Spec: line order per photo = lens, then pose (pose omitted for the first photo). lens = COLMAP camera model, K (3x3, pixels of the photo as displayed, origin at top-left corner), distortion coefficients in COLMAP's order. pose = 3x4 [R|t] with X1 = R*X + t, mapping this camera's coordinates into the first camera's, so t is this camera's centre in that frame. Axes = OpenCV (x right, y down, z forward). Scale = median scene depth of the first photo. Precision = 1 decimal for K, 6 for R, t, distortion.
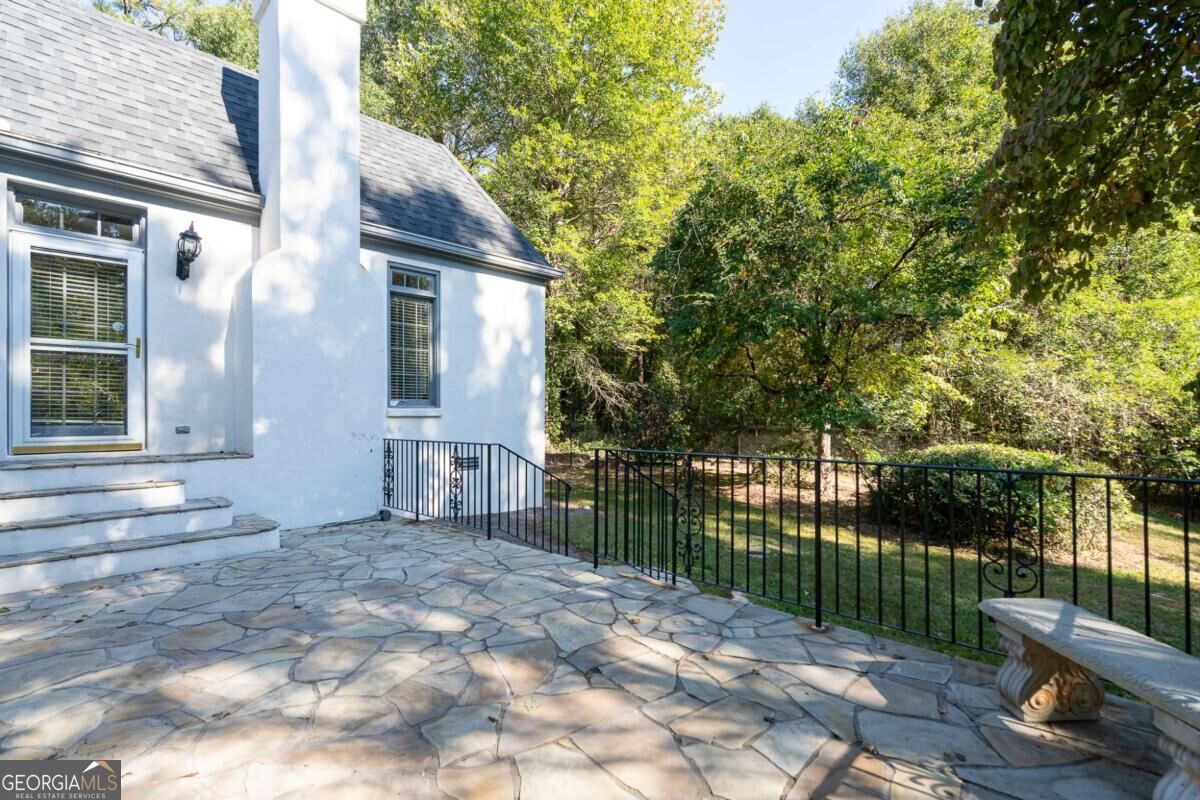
lens RADIAL K [[545.4, 0, 599.7], [0, 545.4, 411.4], [0, 0, 1]] dist [-0.000858, 0.001289]
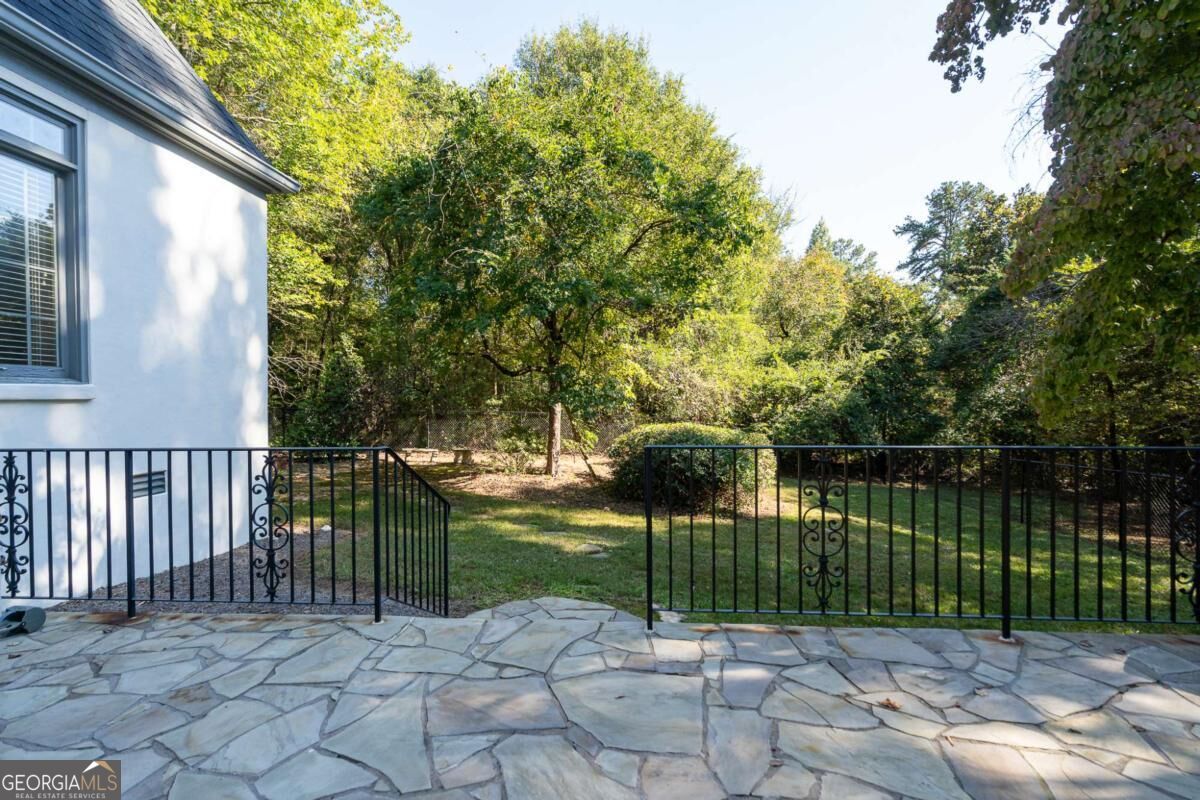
lens RADIAL K [[545.4, 0, 599.7], [0, 545.4, 411.4], [0, 0, 1]] dist [-0.000858, 0.001289]
pose [[0.775209, -0.016863, 0.631479, -0.280011], [-0.000720, 0.999619, 0.027577, 0.005084], [-0.631704, -0.021833, 0.774902, 0.323771]]
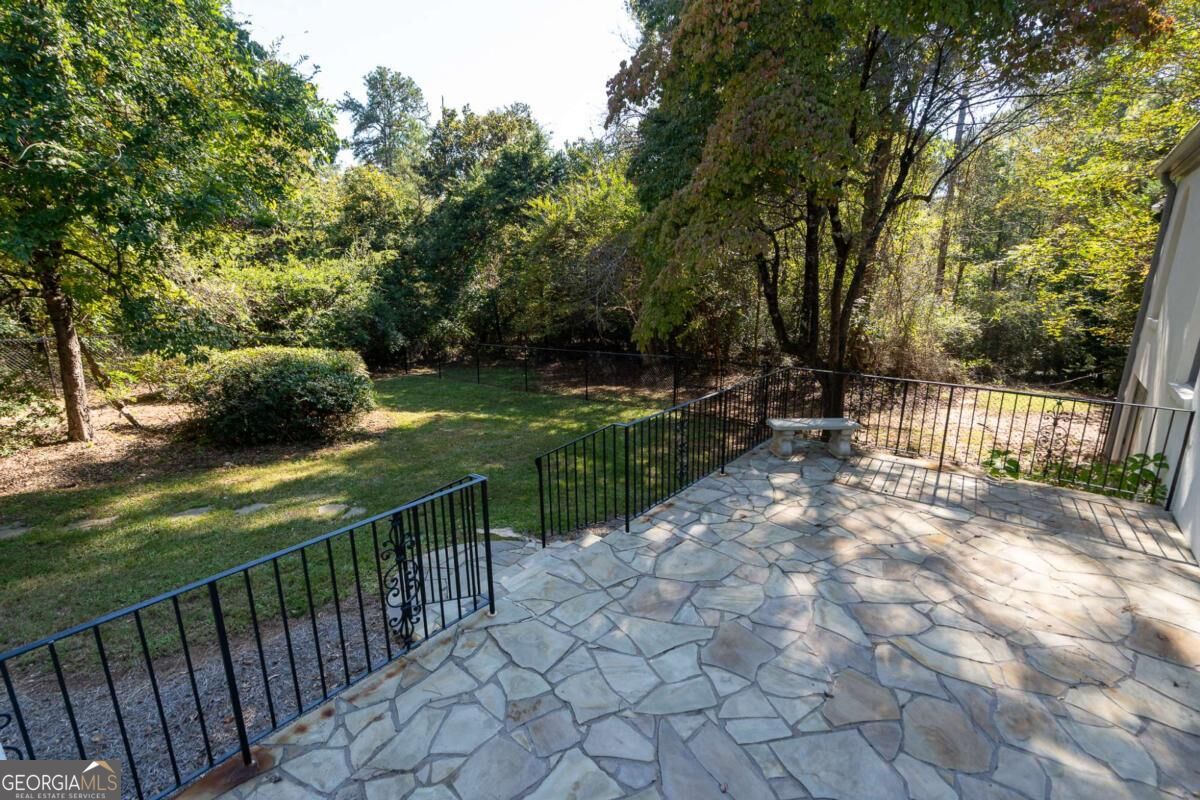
lens RADIAL K [[545.4, 0, 599.7], [0, 545.4, 411.4], [0, 0, 1]] dist [-0.000858, 0.001289]
pose [[-0.071555, -0.246563, 0.966482, -0.595616], [-0.002847, 0.969012, 0.246998, -0.126468], [-0.997433, 0.014923, -0.070039, 0.681897]]
